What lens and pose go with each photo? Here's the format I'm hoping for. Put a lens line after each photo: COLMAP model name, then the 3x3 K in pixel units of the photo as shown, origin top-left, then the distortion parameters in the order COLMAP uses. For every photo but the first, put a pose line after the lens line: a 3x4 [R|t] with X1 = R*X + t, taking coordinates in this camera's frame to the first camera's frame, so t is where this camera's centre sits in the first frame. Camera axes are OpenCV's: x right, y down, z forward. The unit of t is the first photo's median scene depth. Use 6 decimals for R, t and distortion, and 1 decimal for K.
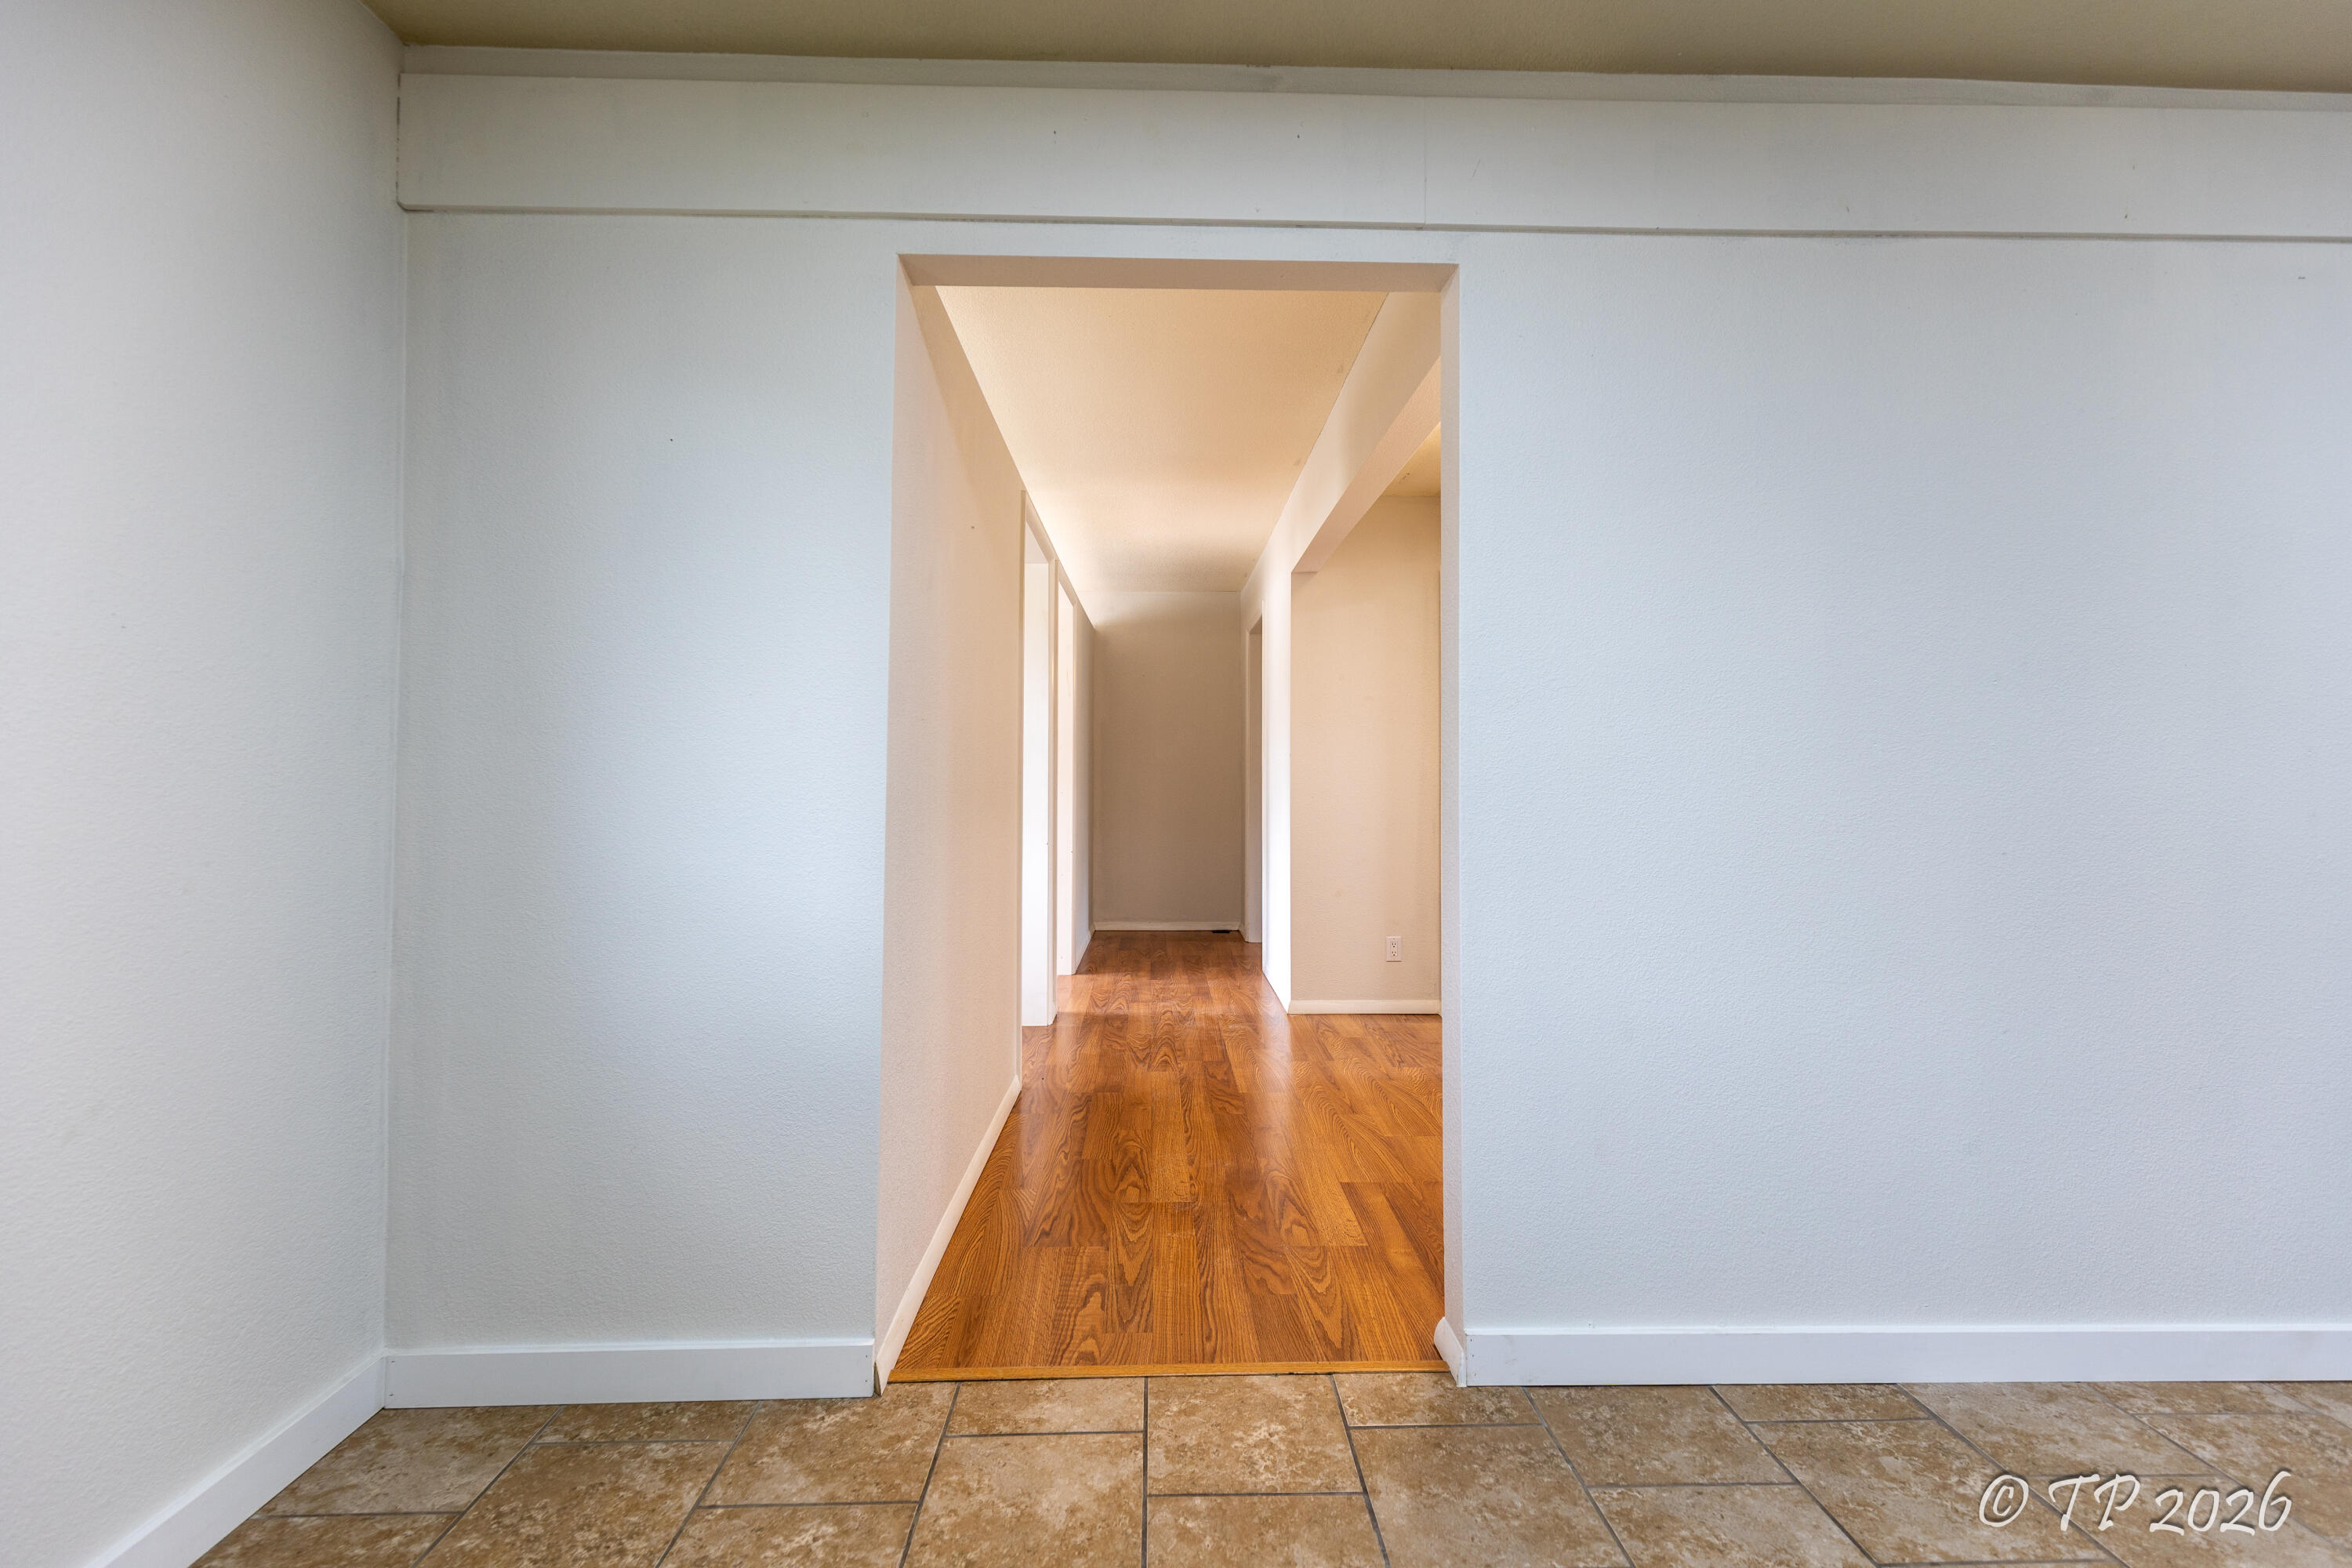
lens RADIAL K [[1081.6, 0, 1191.4], [0, 1081.6, 775.4], [0, 0, 1]] dist [0.021621, -0.000375]
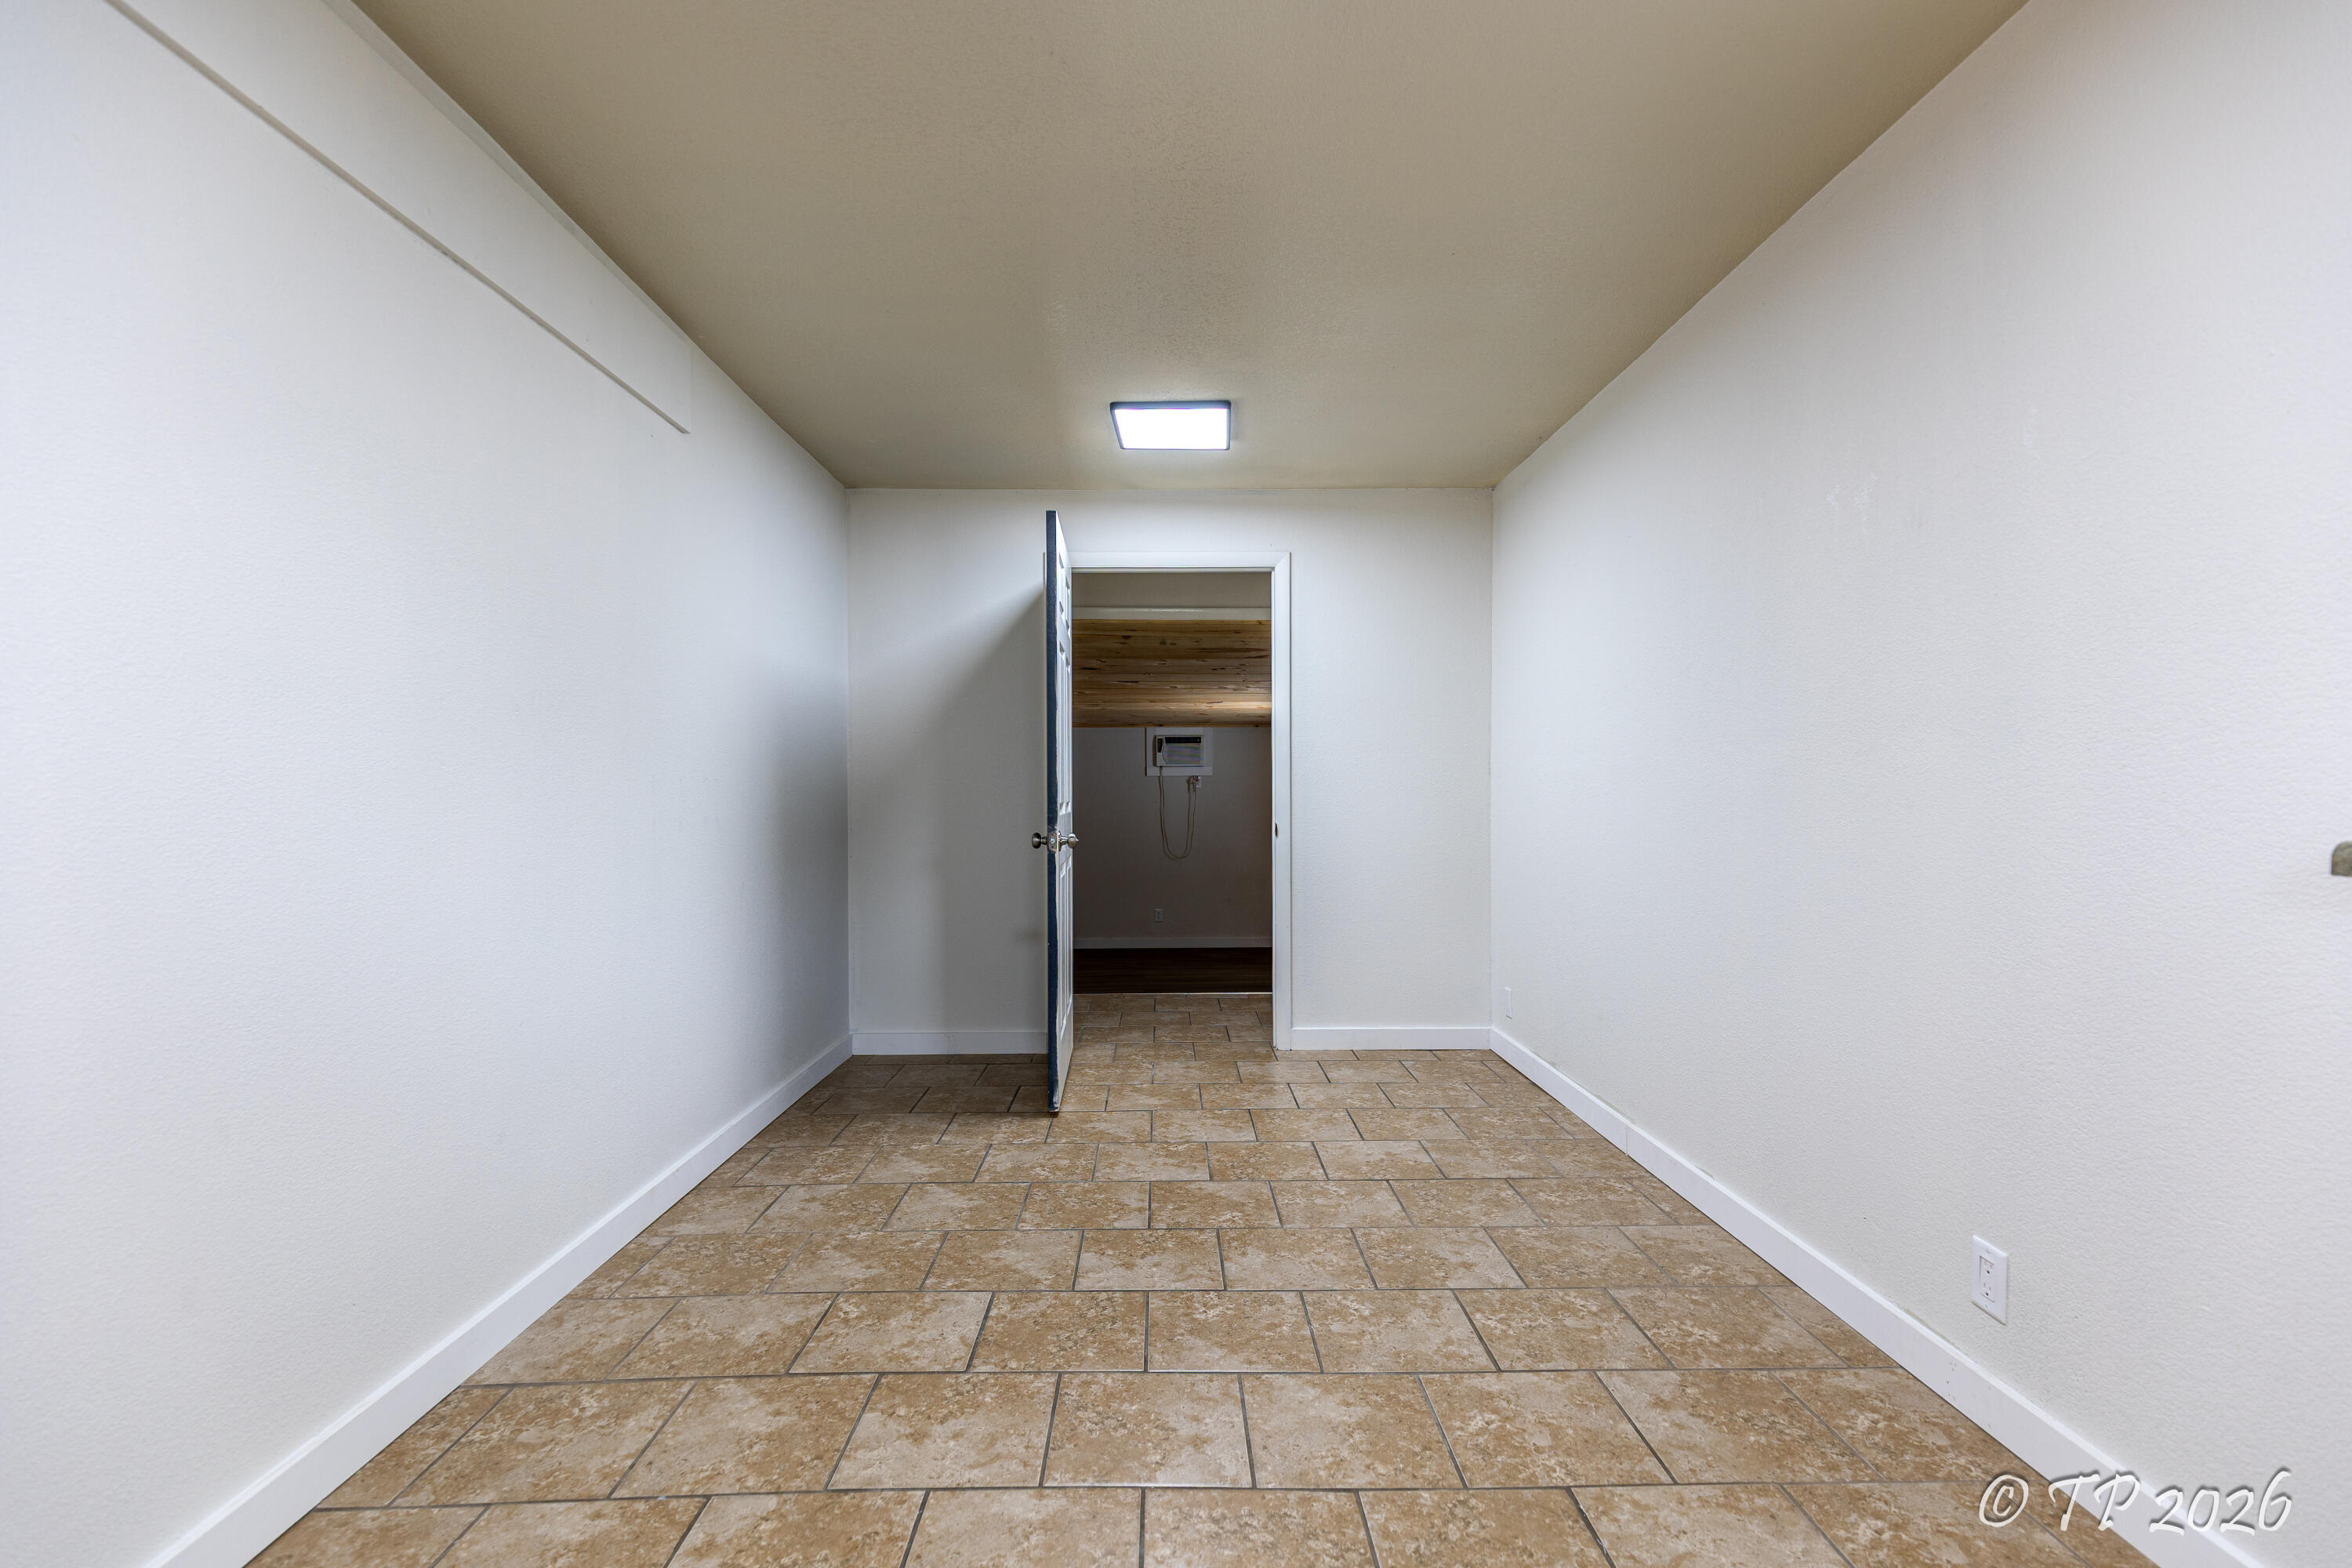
lens RADIAL K [[1081.6, 0, 1189.4], [0, 1081.6, 792.2], [0, 0, 1]] dist [0.021621, -0.000375]
pose [[0.021043, 0.000217, 0.999779, -0.399561], [-0.000069, 1.000000, -0.000216, 0.001742], [-0.999779, -0.000065, 0.021043, 0.325932]]
